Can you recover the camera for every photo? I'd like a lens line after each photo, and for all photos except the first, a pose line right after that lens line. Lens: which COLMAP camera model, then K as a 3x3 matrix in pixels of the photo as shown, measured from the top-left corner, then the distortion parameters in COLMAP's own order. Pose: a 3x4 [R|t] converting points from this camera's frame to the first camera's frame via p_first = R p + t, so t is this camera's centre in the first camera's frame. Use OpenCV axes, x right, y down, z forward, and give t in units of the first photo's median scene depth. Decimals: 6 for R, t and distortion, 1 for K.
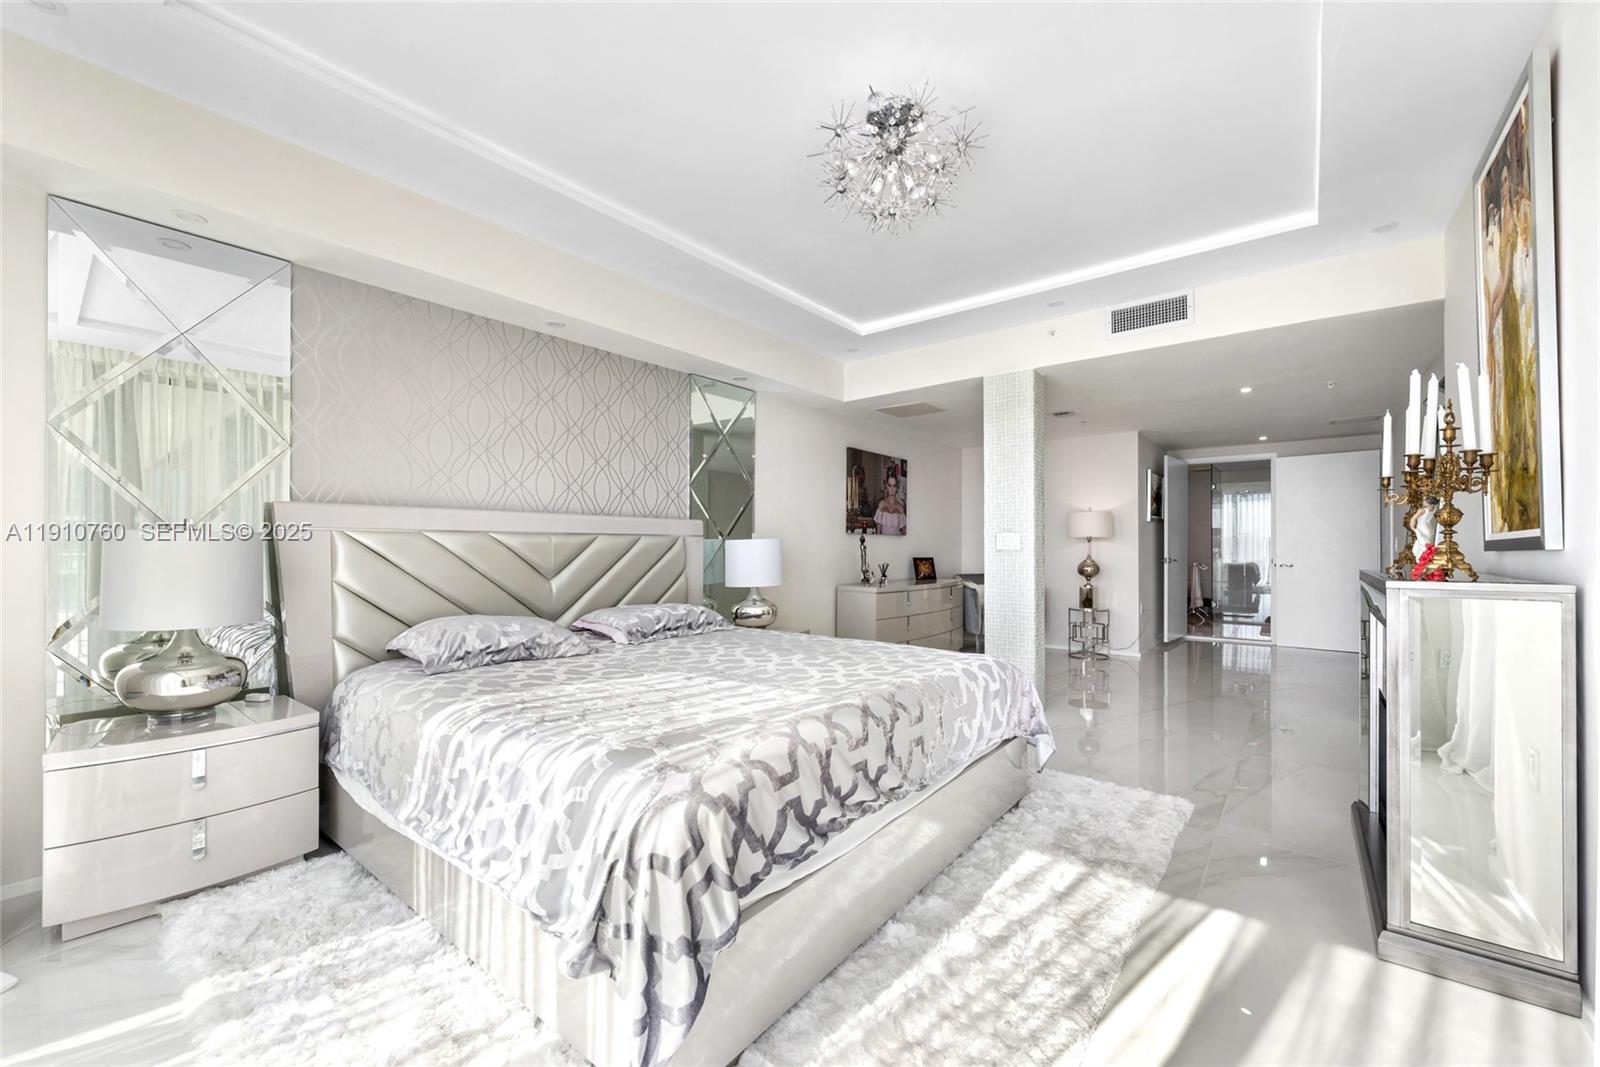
lens RADIAL K [[653.7, 0, 804.8], [0, 653.7, 551.9], [0, 0, 1]] dist [-0.001094, -0.000031]
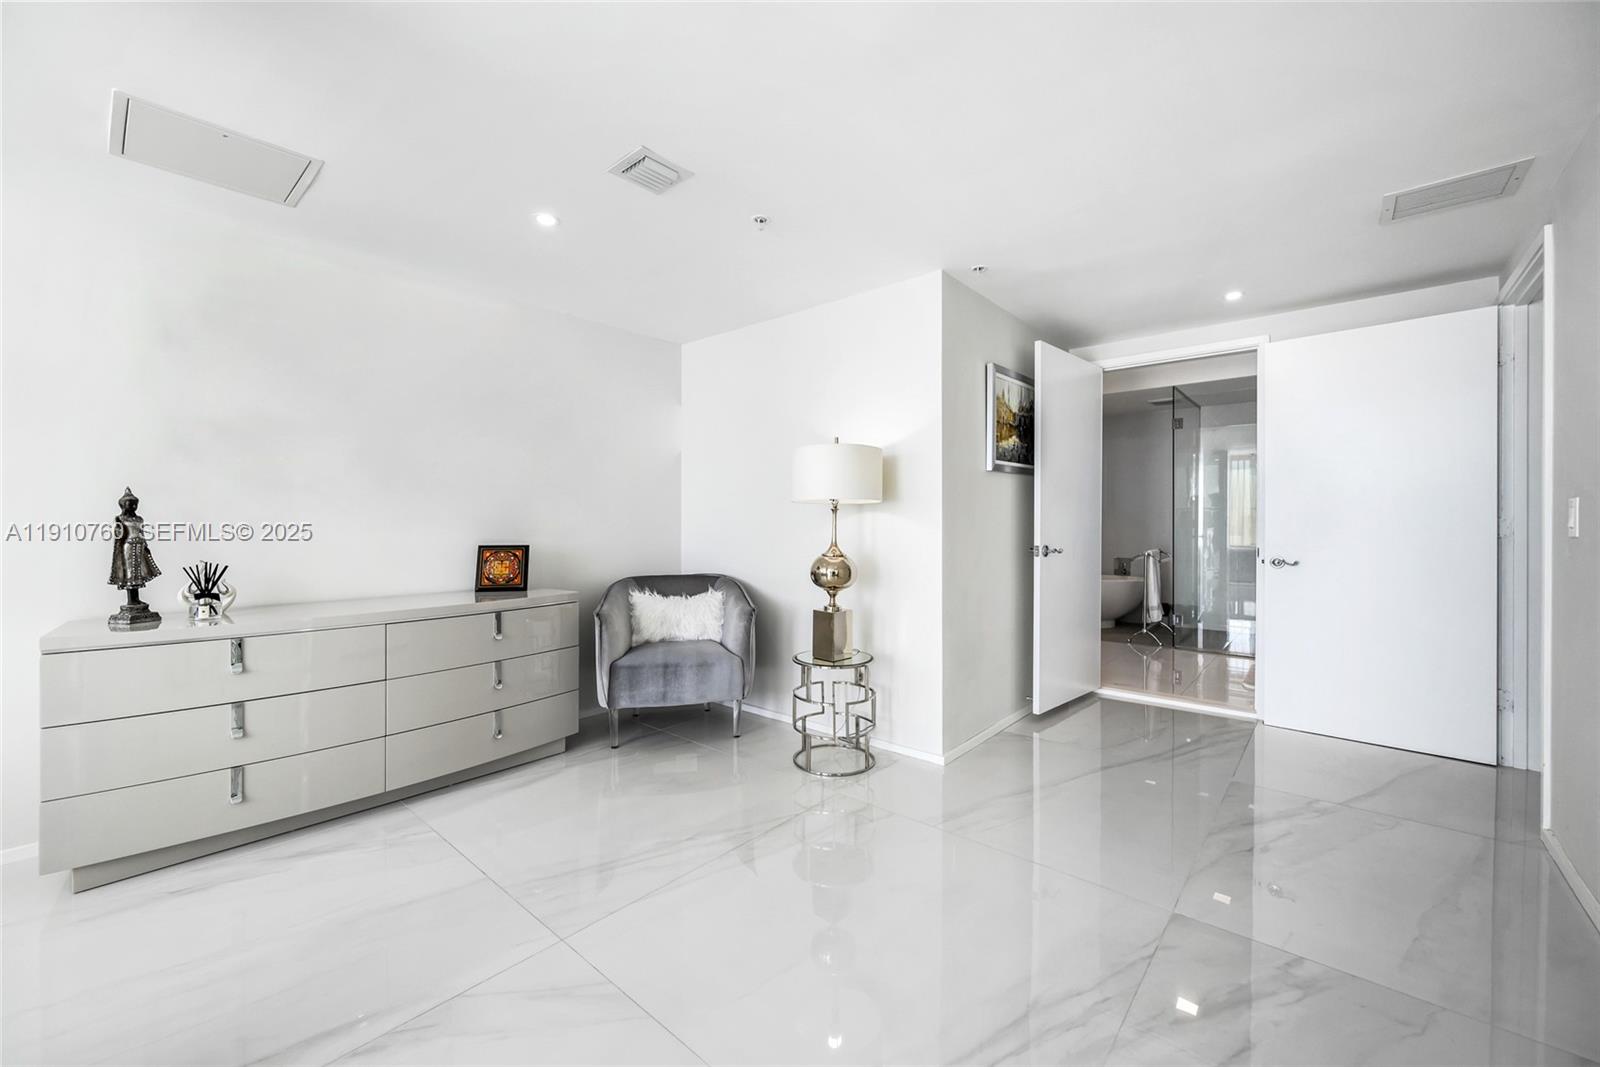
lens RADIAL K [[622.5, 0, 799.8], [0, 622.5, 529.2], [0, 0, 1]] dist [-0.000213, 0.000076]
pose [[0.998850, 0.005331, -0.047644, 0.421988], [-0.005261, 0.999985, 0.001597, -0.004864], [0.047652, -0.001344, 0.998863, 0.549984]]
